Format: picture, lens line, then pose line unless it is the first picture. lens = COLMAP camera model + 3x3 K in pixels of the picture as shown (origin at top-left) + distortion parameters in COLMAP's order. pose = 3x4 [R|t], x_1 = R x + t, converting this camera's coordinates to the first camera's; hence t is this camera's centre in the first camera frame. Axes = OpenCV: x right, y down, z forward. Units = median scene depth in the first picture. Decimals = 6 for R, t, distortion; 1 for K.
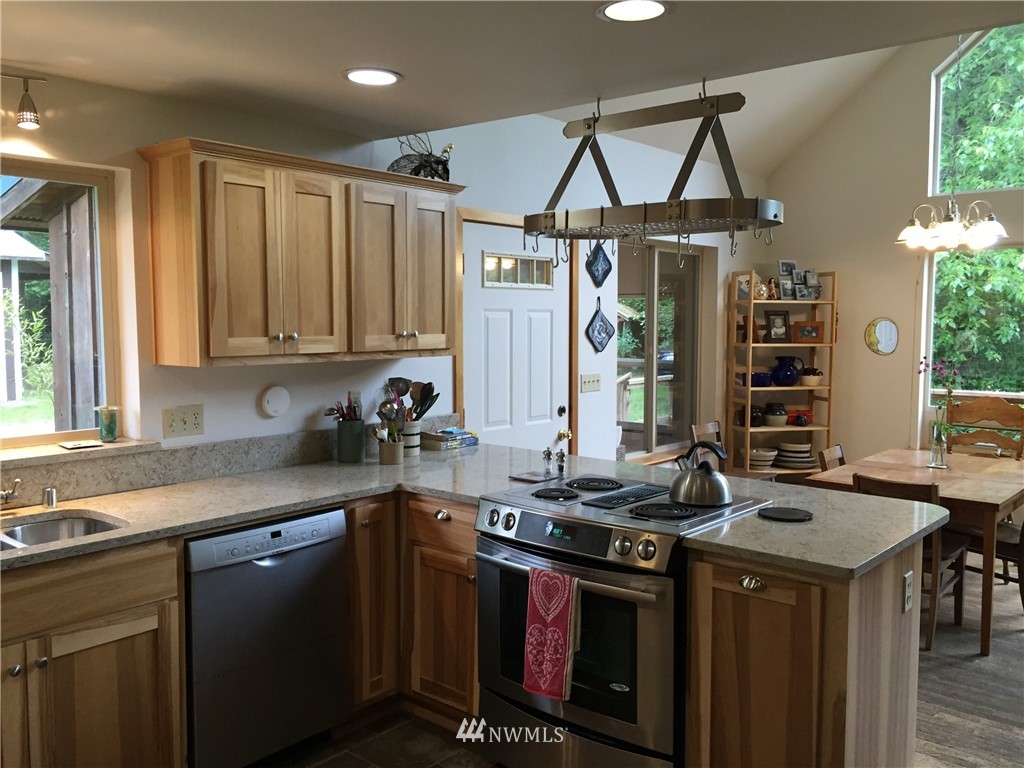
lens RADIAL K [[876.2, 0, 512.4], [0, 876.2, 382.4], [0, 0, 1]] dist [0.067235, -0.053855]
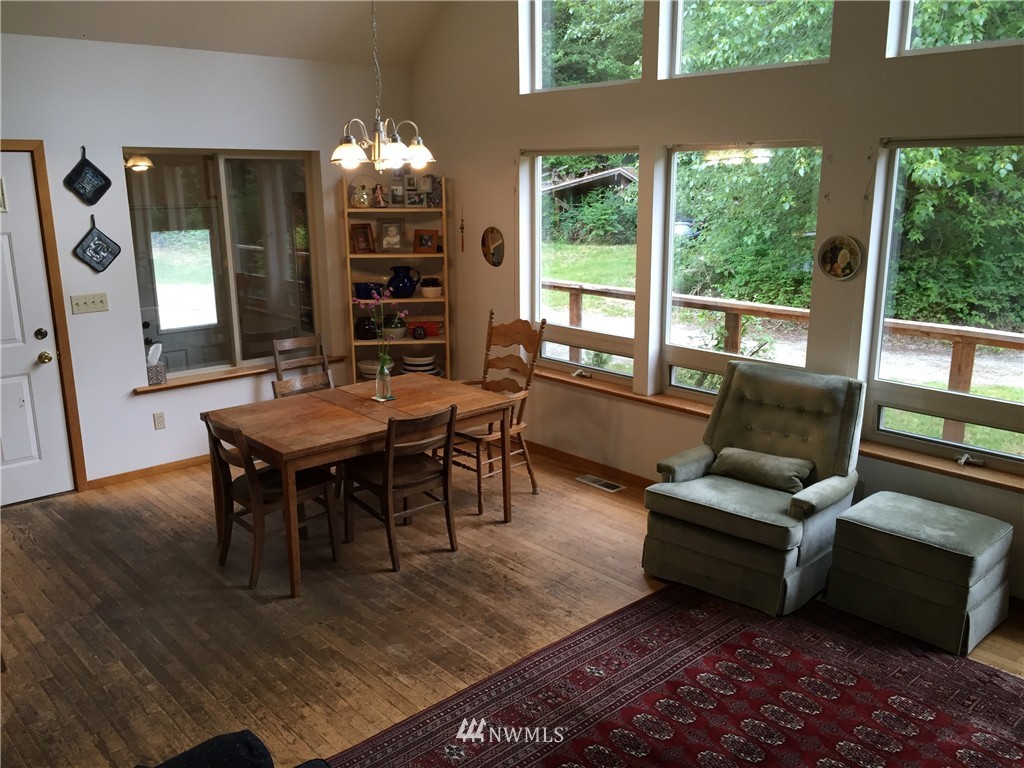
lens RADIAL K [[876.2, 0, 512.4], [0, 876.2, 378.2], [0, 0, 1]] dist [0.067235, -0.053855]
pose [[0.991270, 0.020589, -0.130227, 0.568932], [-0.000510, 0.988323, 0.152373, -0.056712], [0.131844, -0.150976, 0.979706, 0.059114]]
